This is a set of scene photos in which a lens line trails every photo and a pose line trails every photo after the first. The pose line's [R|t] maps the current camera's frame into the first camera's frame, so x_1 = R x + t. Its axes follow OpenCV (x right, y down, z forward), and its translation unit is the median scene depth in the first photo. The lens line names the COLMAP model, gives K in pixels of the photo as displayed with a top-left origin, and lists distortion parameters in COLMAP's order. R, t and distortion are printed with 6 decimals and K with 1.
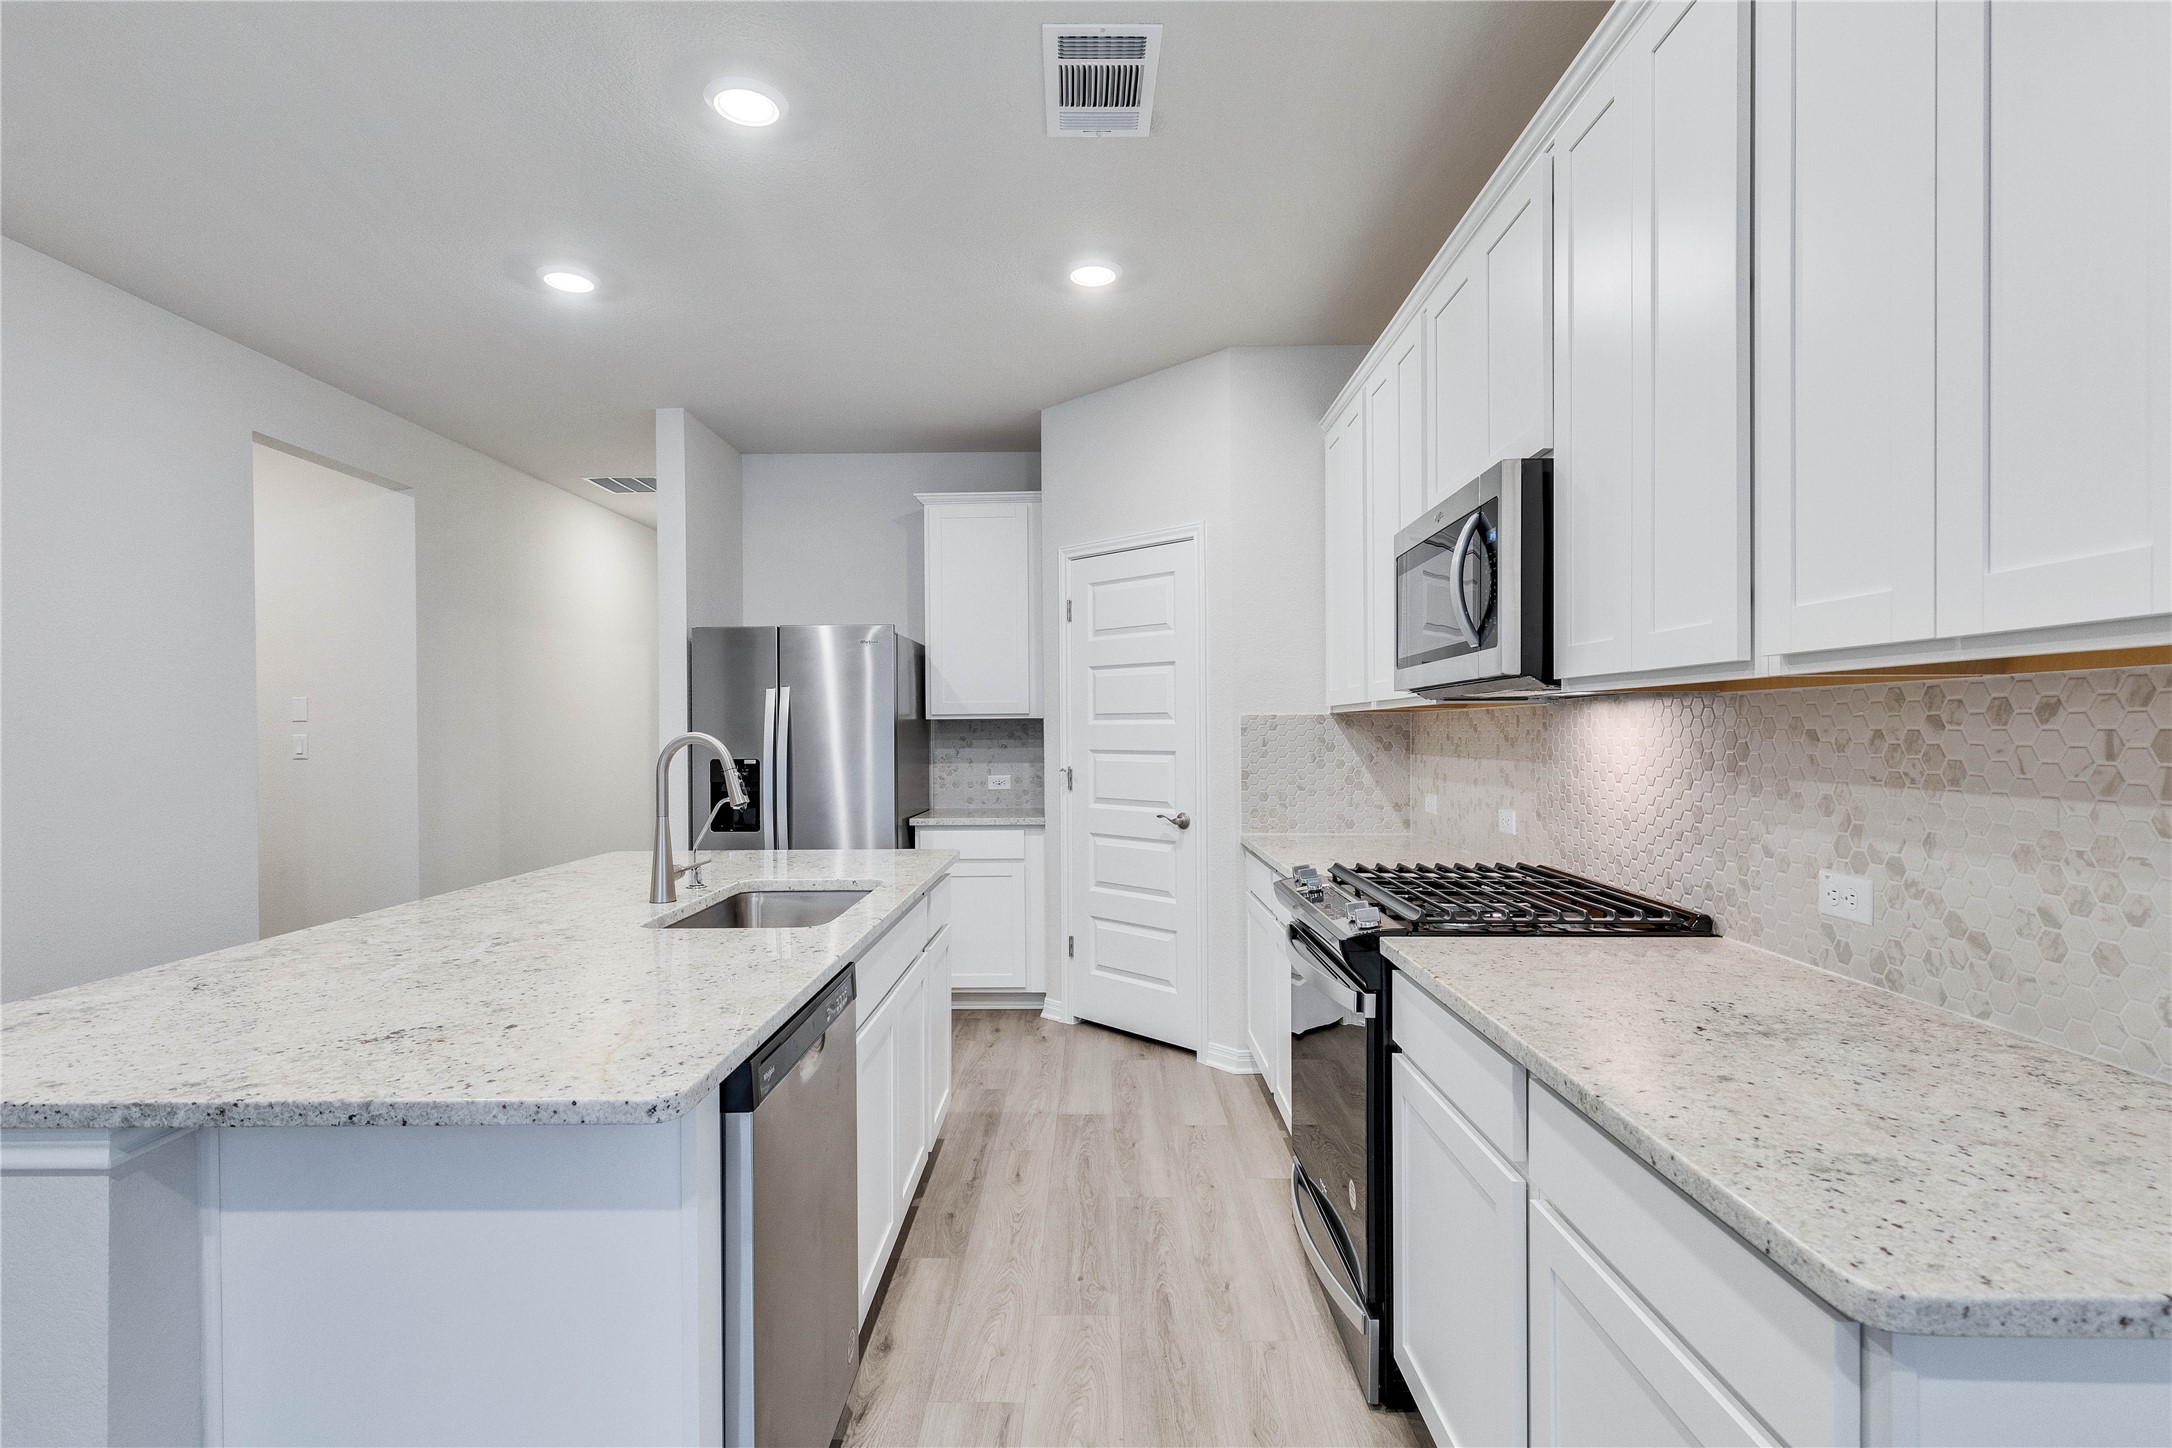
lens RADIAL K [[1056.0, 0, 1069.3], [0, 1056.0, 734.2], [0, 0, 1]] dist [0.003108, 0.000518]
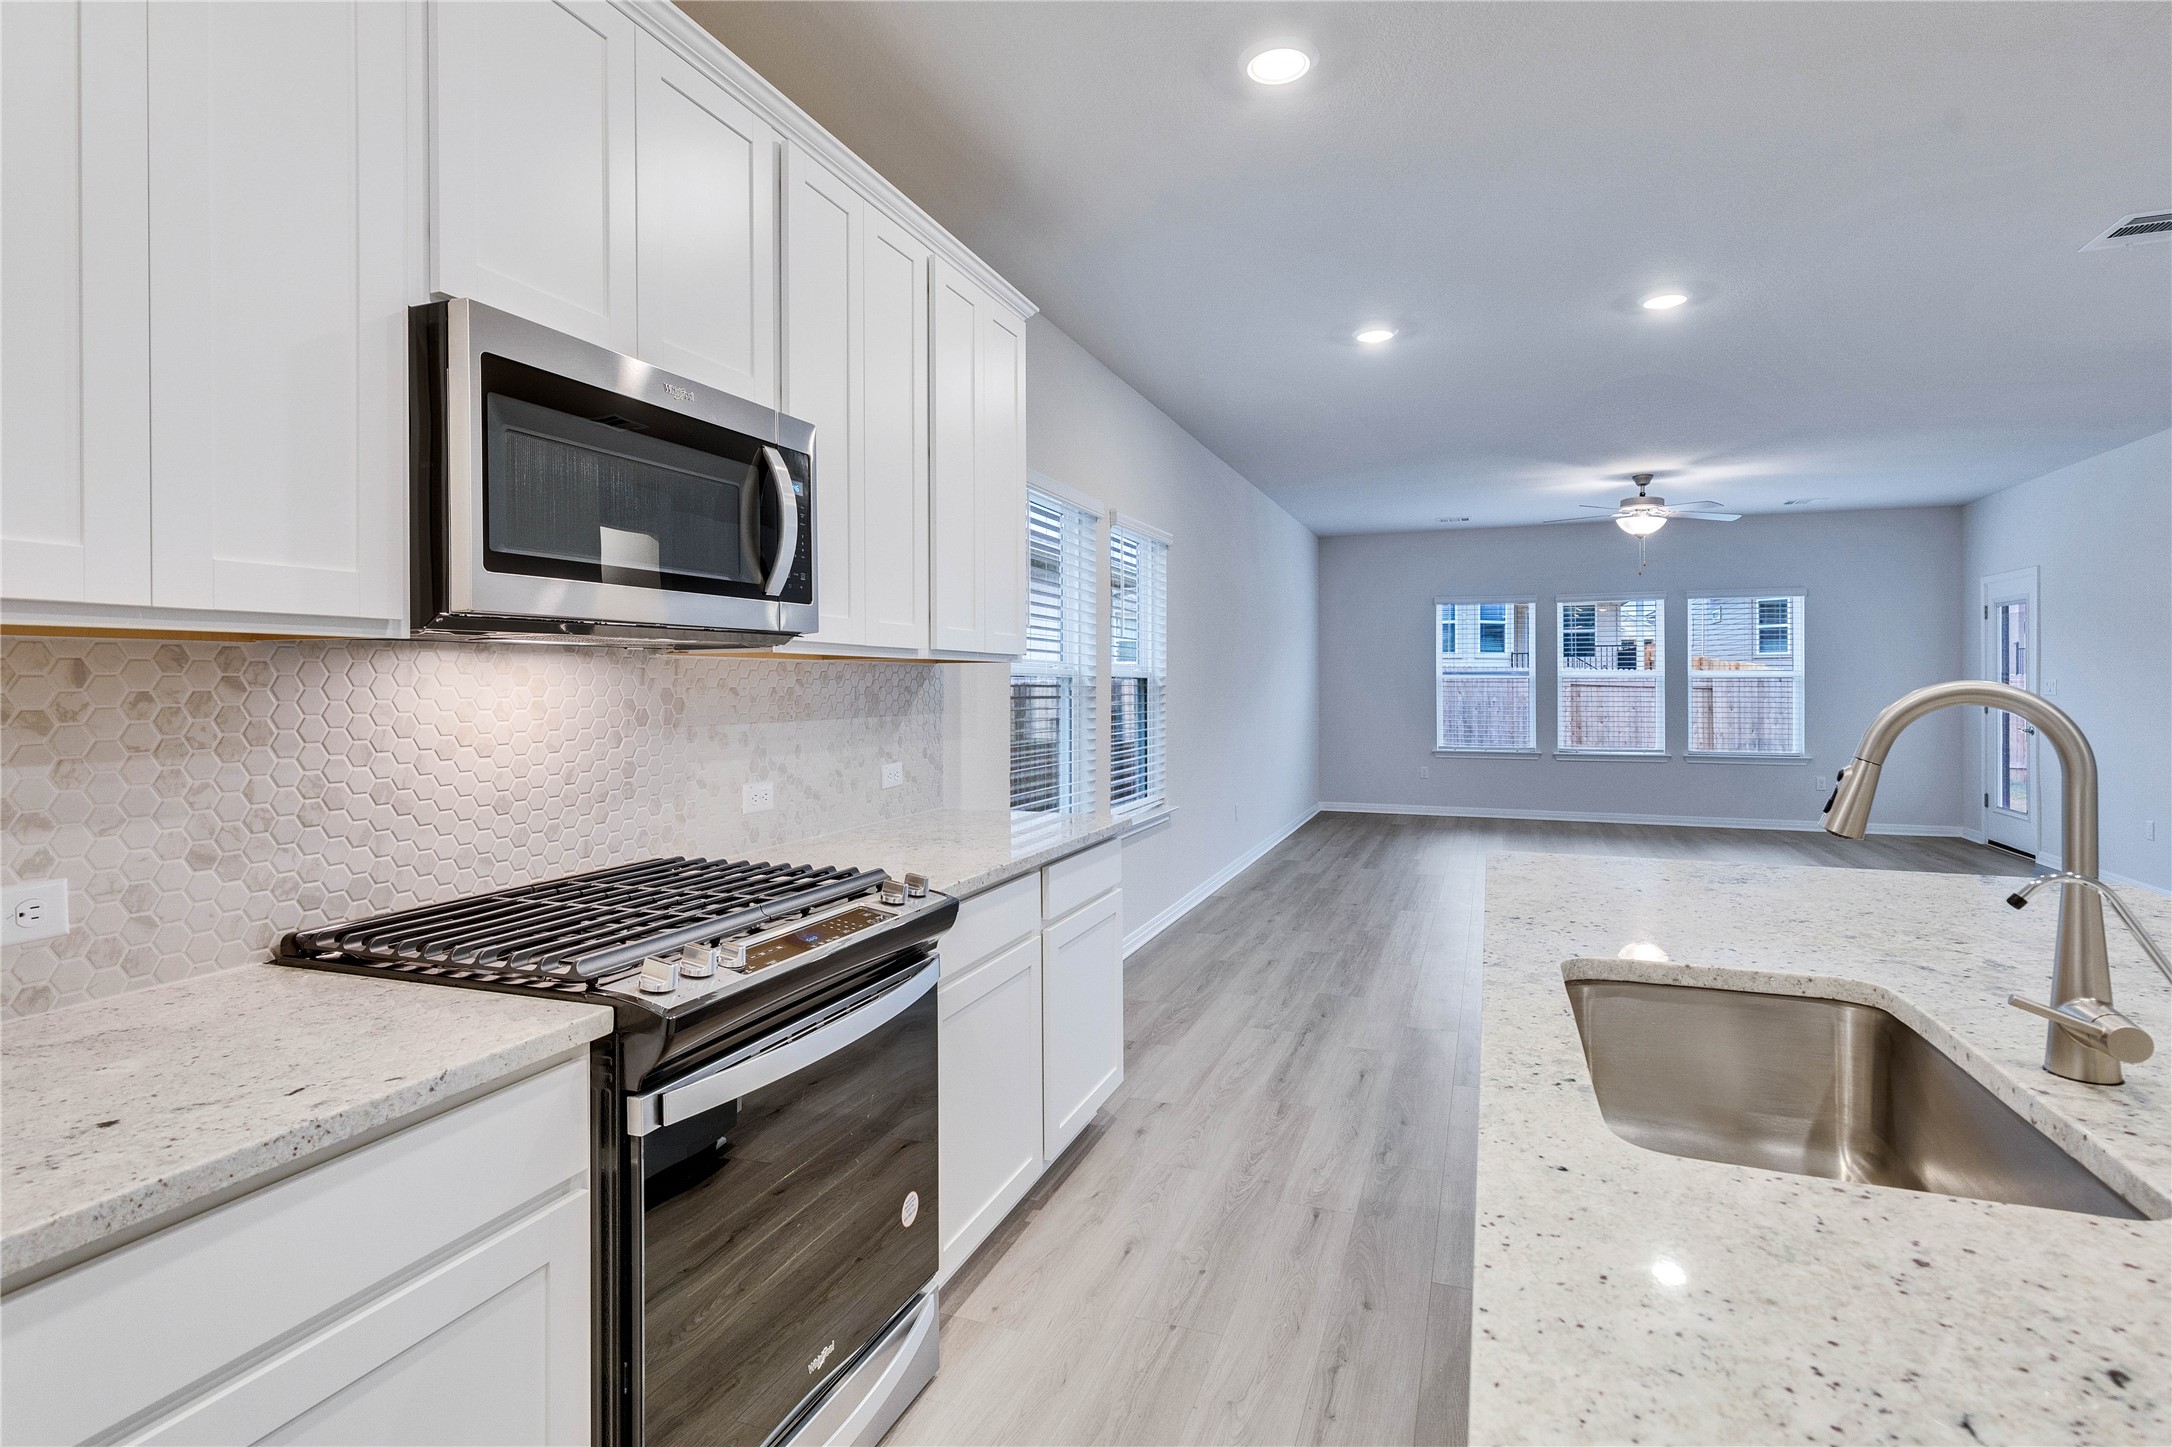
lens RADIAL K [[1056.0, 0, 1105.6], [0, 1056.0, 688.3], [0, 0, 1]] dist [0.003108, 0.000518]
pose [[-0.947346, 0.006646, 0.320142, -0.096387], [0.009364, 0.999932, 0.006951, -0.003897], [-0.320074, 0.009583, -0.947344, 0.960173]]
